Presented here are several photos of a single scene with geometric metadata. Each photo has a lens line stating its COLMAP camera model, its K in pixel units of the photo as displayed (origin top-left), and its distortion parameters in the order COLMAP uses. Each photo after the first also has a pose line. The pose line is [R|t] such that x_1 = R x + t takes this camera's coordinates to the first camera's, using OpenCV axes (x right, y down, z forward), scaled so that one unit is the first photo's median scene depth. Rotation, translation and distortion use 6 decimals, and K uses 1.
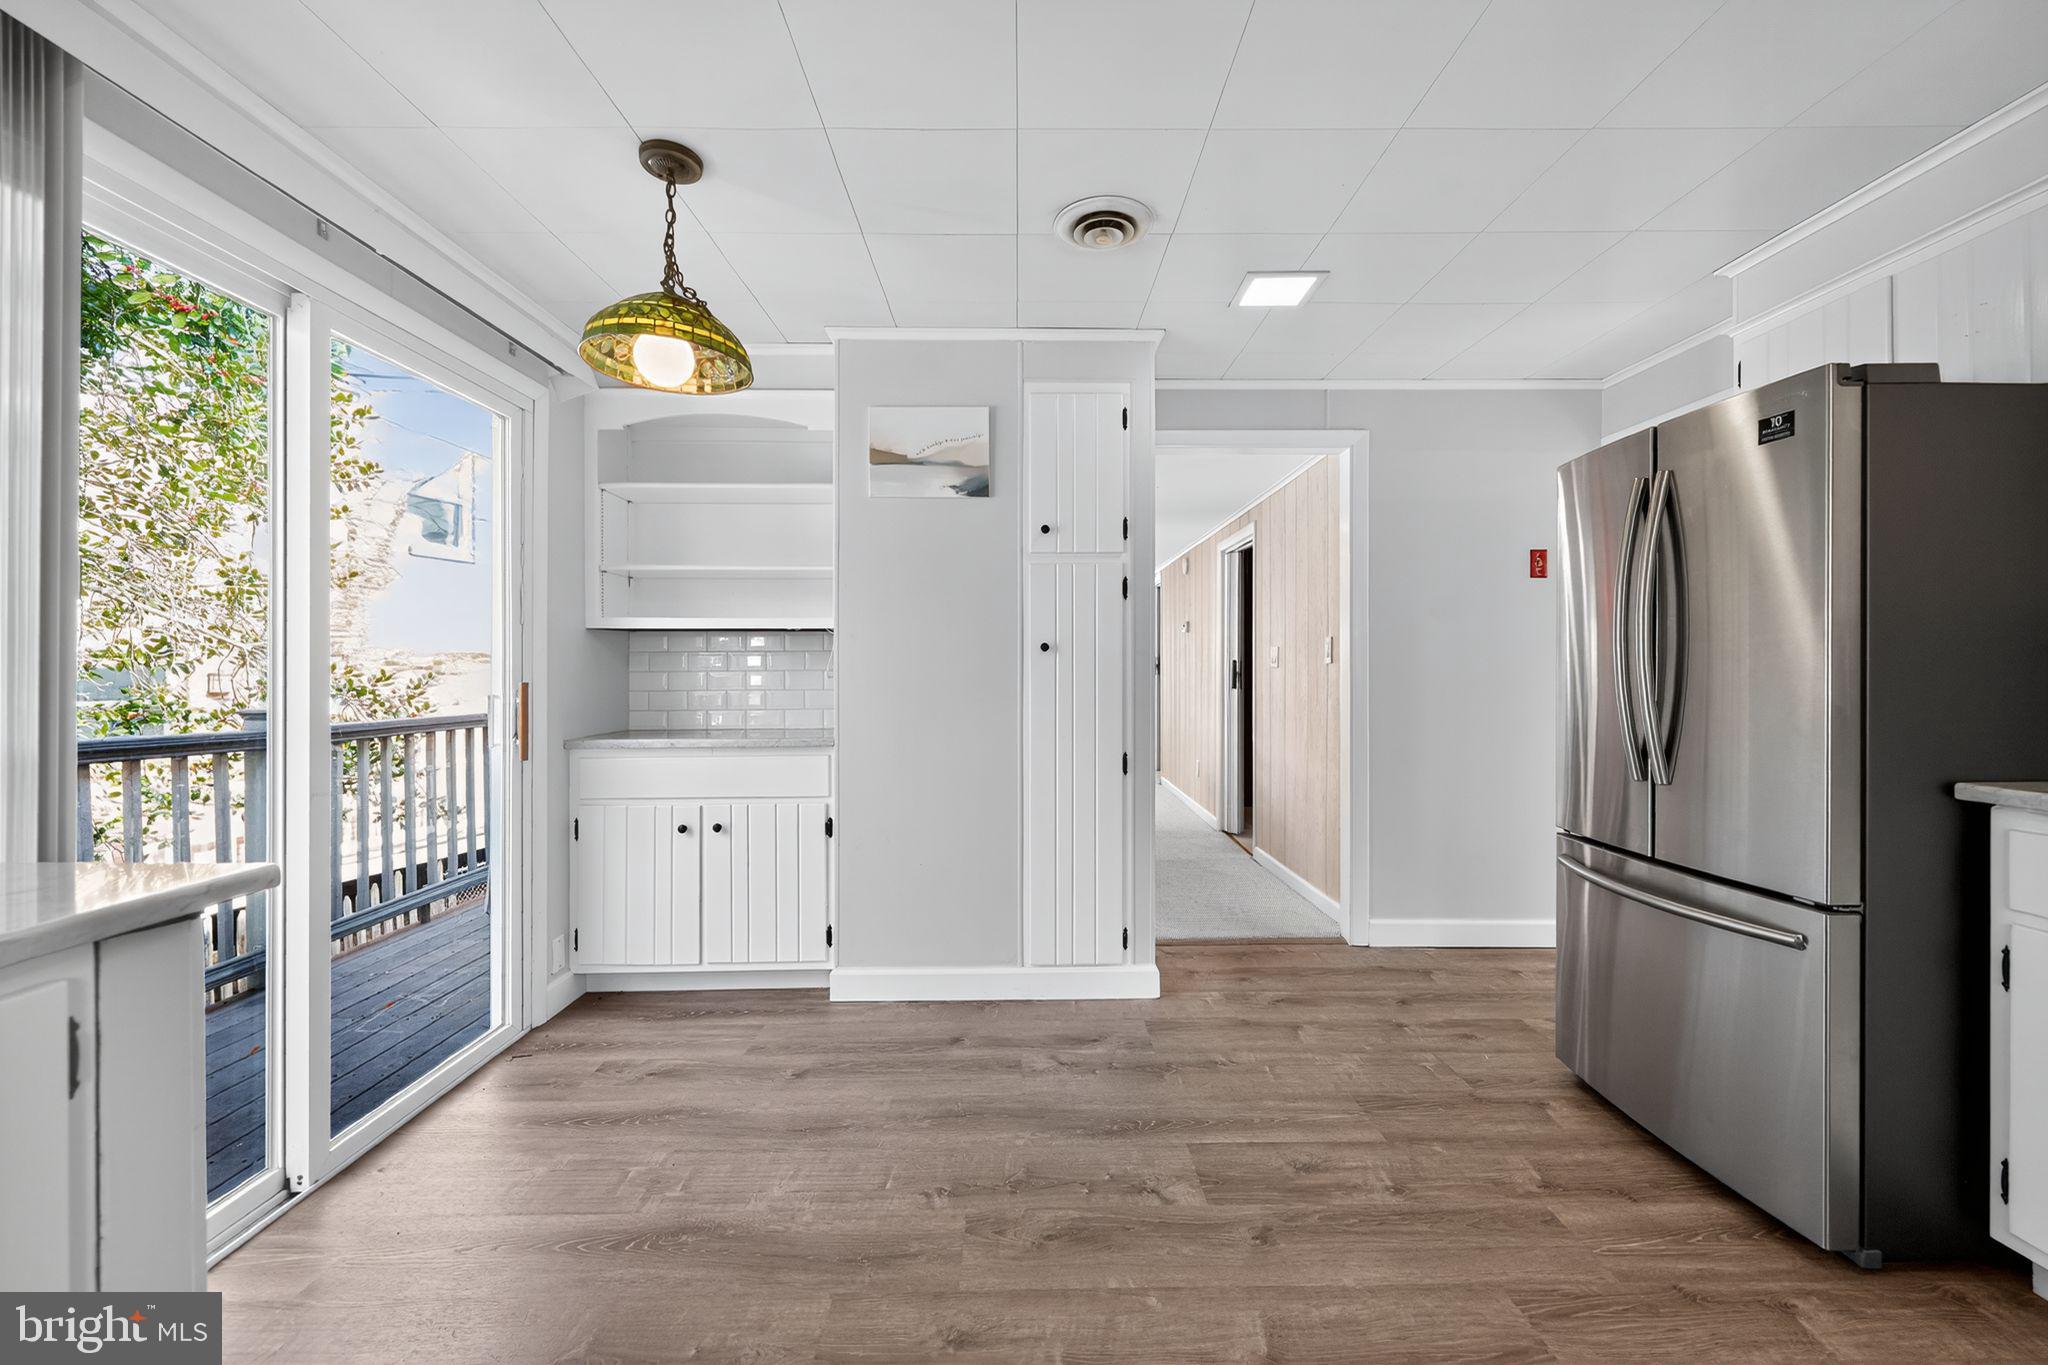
lens RADIAL K [[791.0, 0, 1027.2], [0, 791.0, 668.9], [0, 0, 1]] dist [-0.002572, 0.000108]
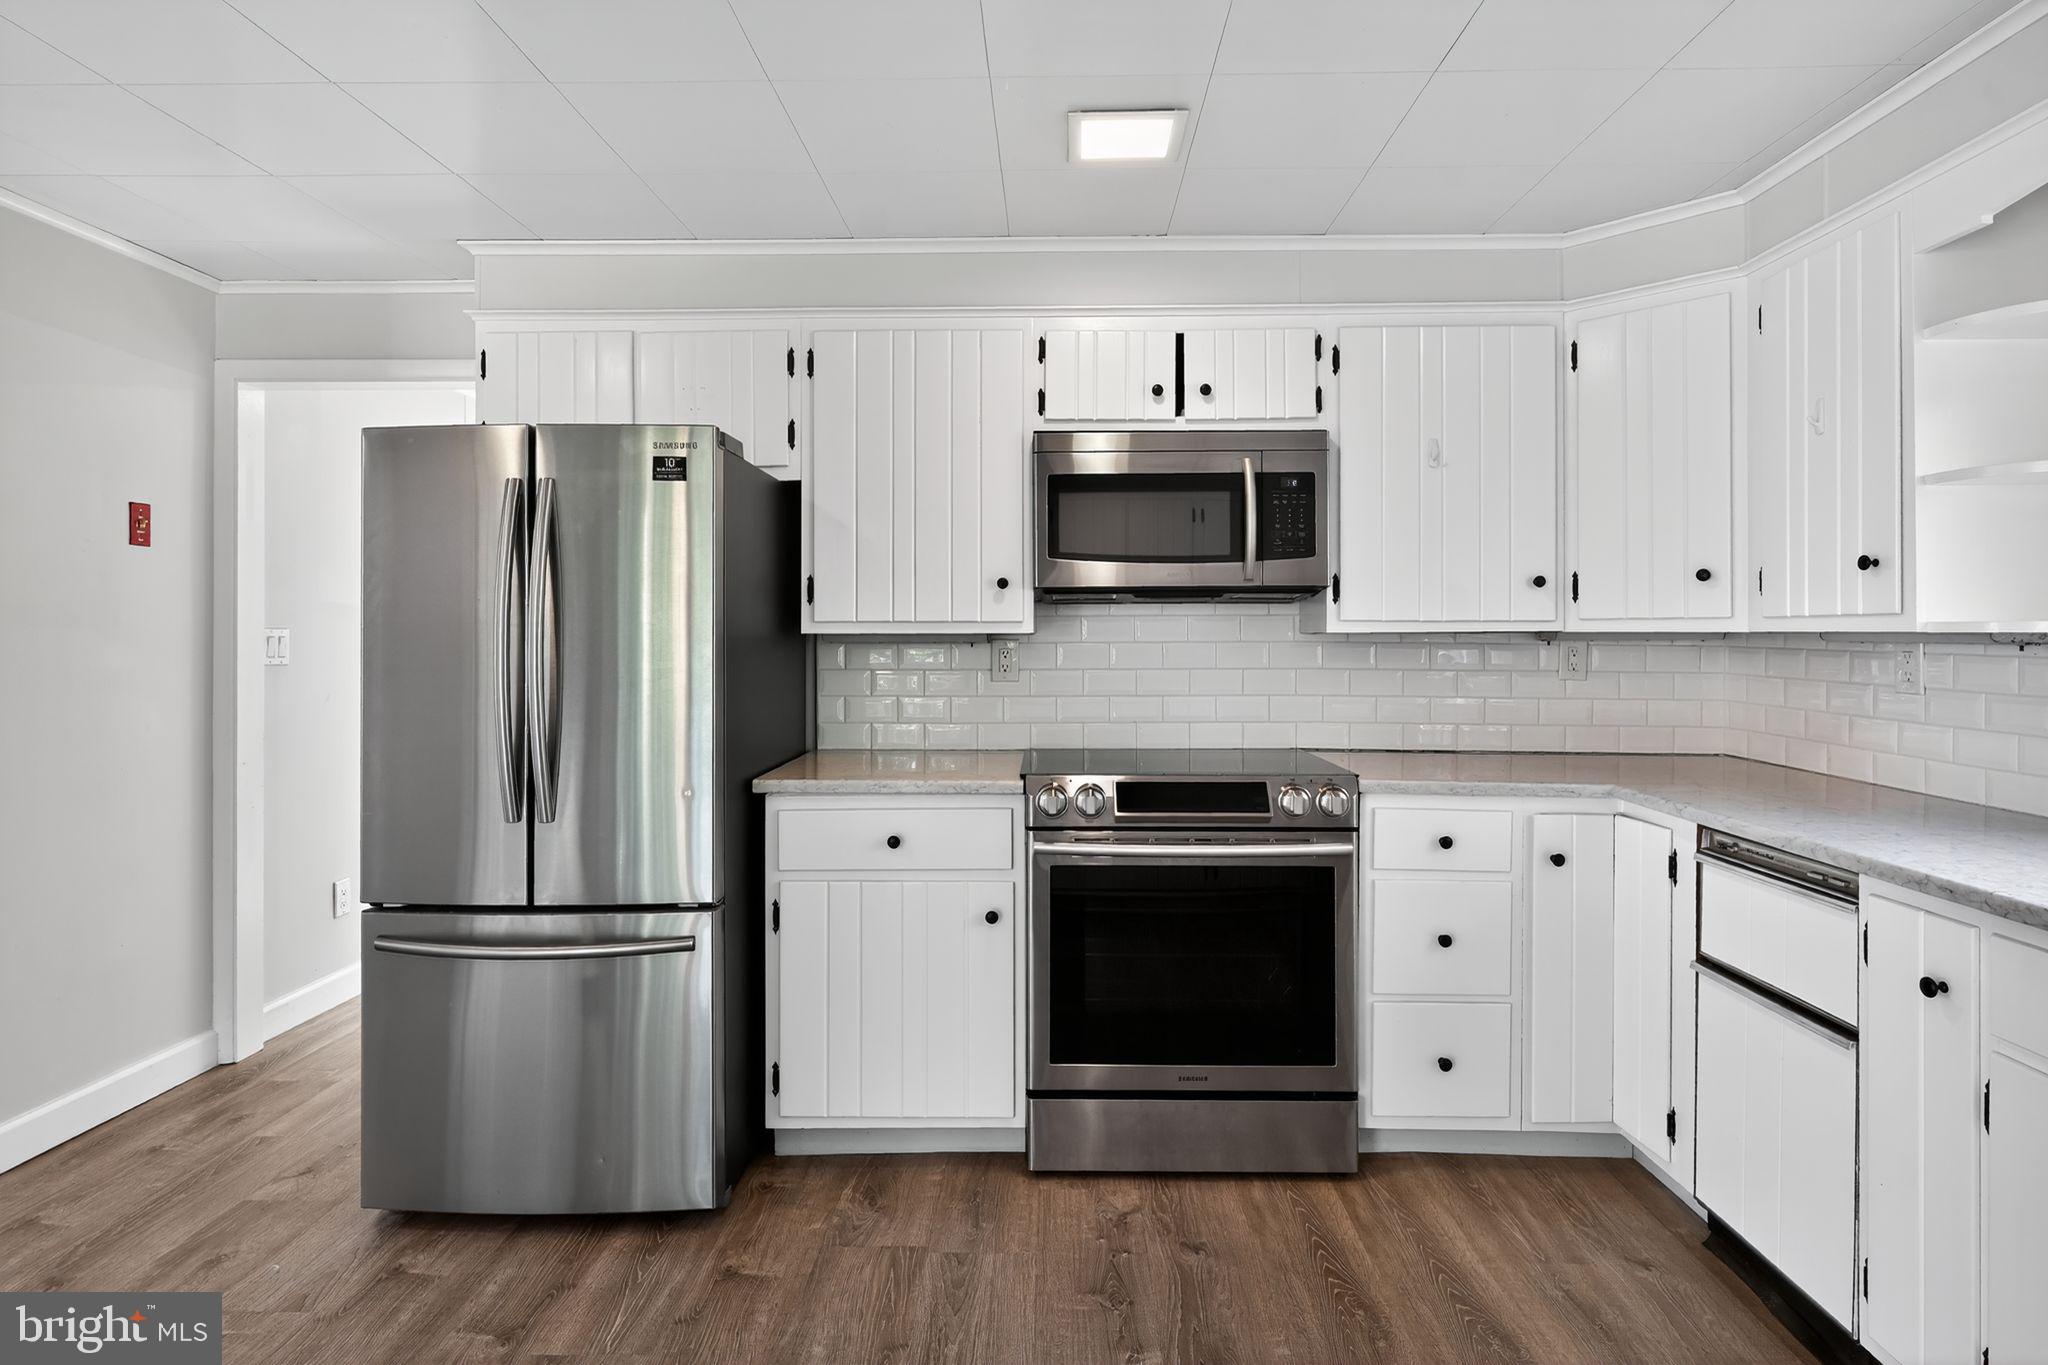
lens RADIAL K [[1080.7, 0, 1029.1], [0, 1080.7, 631.0], [0, 0, 1]] dist [0.003722, -0.000753]
pose [[0.035790, 0.005876, 0.999342, -0.285945], [0.002551, 0.999979, -0.005971, -0.044047], [-0.999356, 0.002763, 0.035774, 0.266755]]
